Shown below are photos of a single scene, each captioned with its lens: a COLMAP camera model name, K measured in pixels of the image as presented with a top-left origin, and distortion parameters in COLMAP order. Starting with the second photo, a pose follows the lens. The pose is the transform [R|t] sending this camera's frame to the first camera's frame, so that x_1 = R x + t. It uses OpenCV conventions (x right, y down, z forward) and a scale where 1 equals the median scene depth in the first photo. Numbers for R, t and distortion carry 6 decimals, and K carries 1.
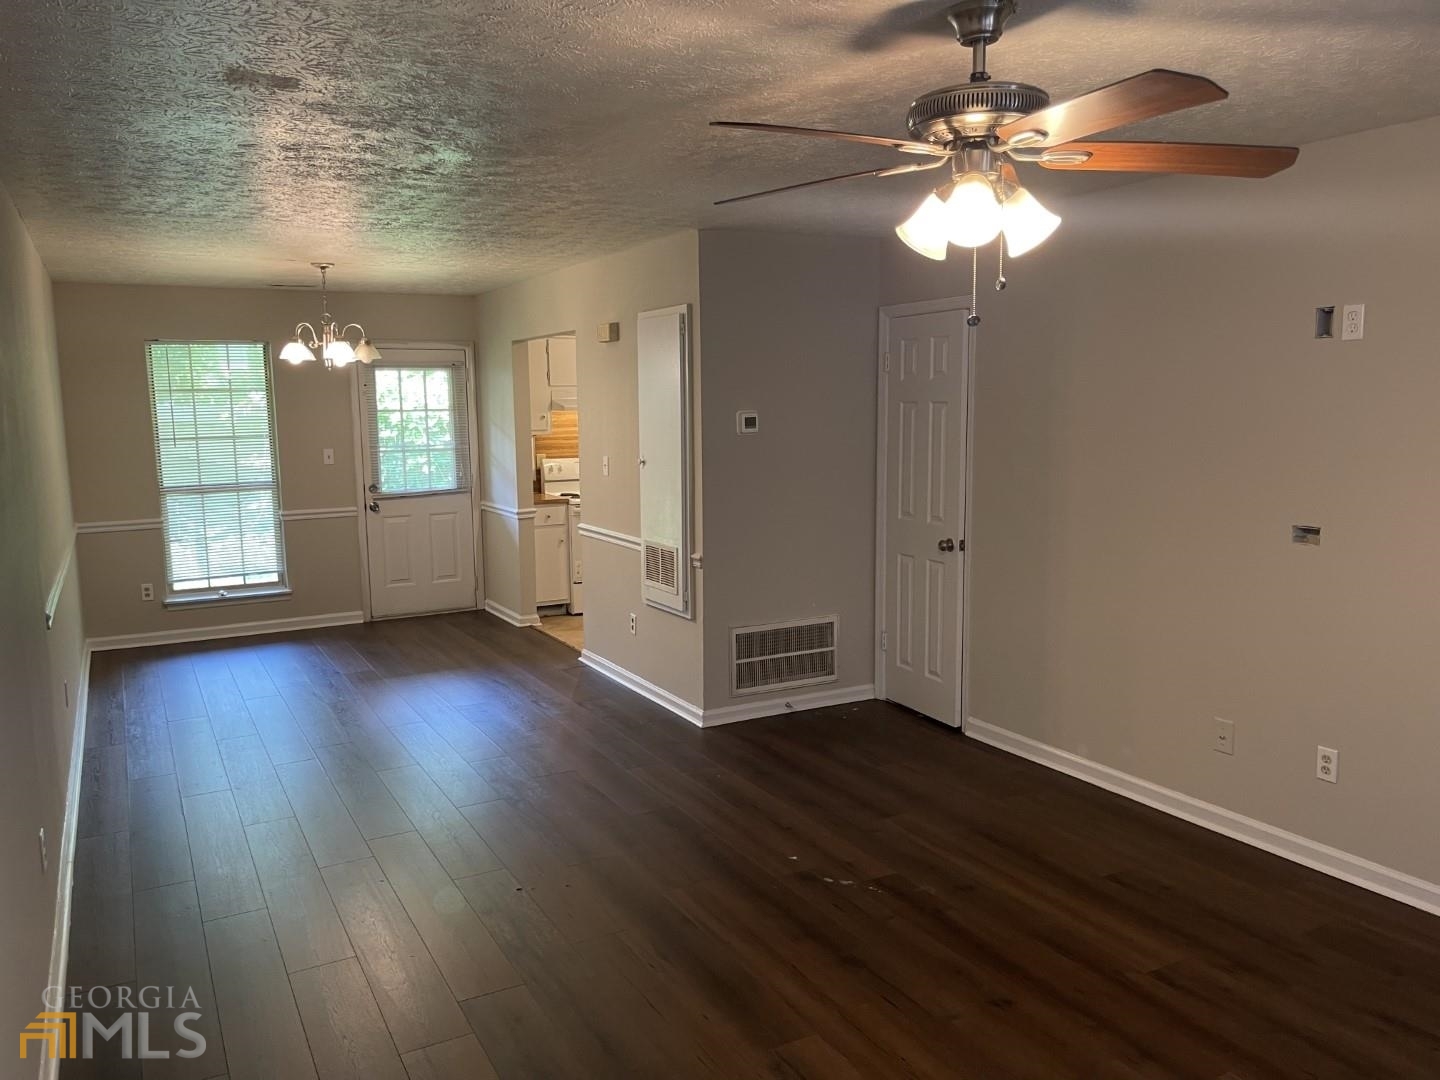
lens RADIAL K [[1092.0, 0, 724.6], [0, 1092.0, 533.4], [0, 0, 1]] dist [0.048961, -0.066692]
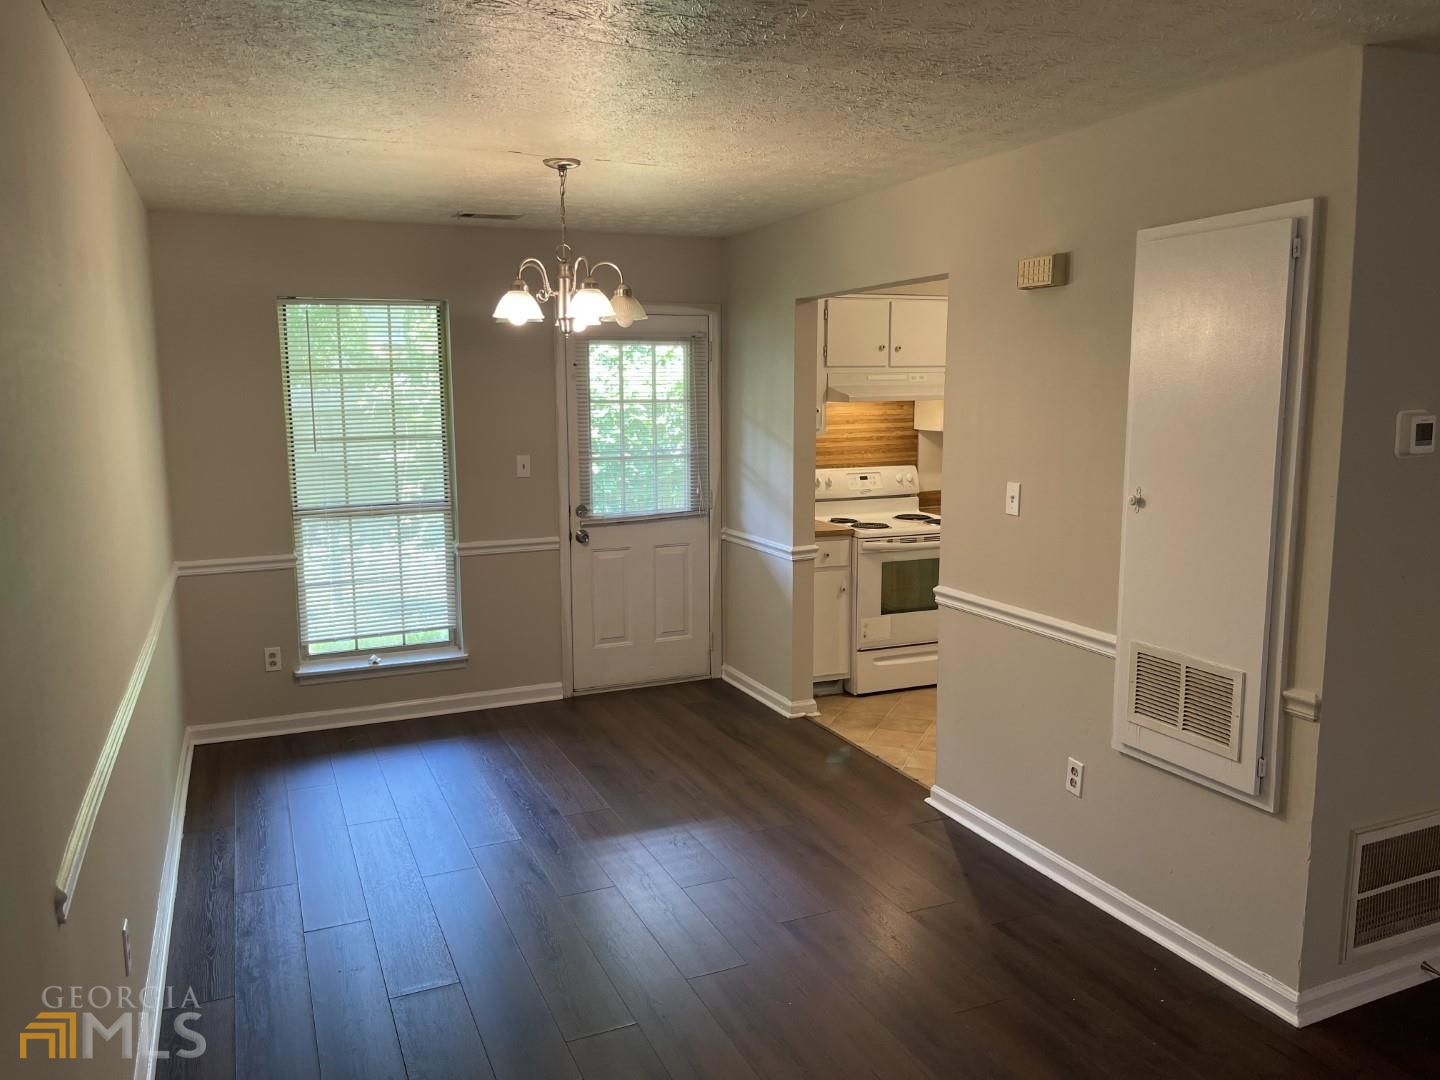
lens RADIAL K [[1092.0, 0, 717.8], [0, 1092.0, 510.2], [0, 0, 1]] dist [0.048961, -0.066692]
pose [[0.995439, 0.017305, -0.093820, -0.180642], [-0.018065, 0.999811, -0.007251, -0.040986], [0.093677, 0.008912, 0.995563, 0.333613]]
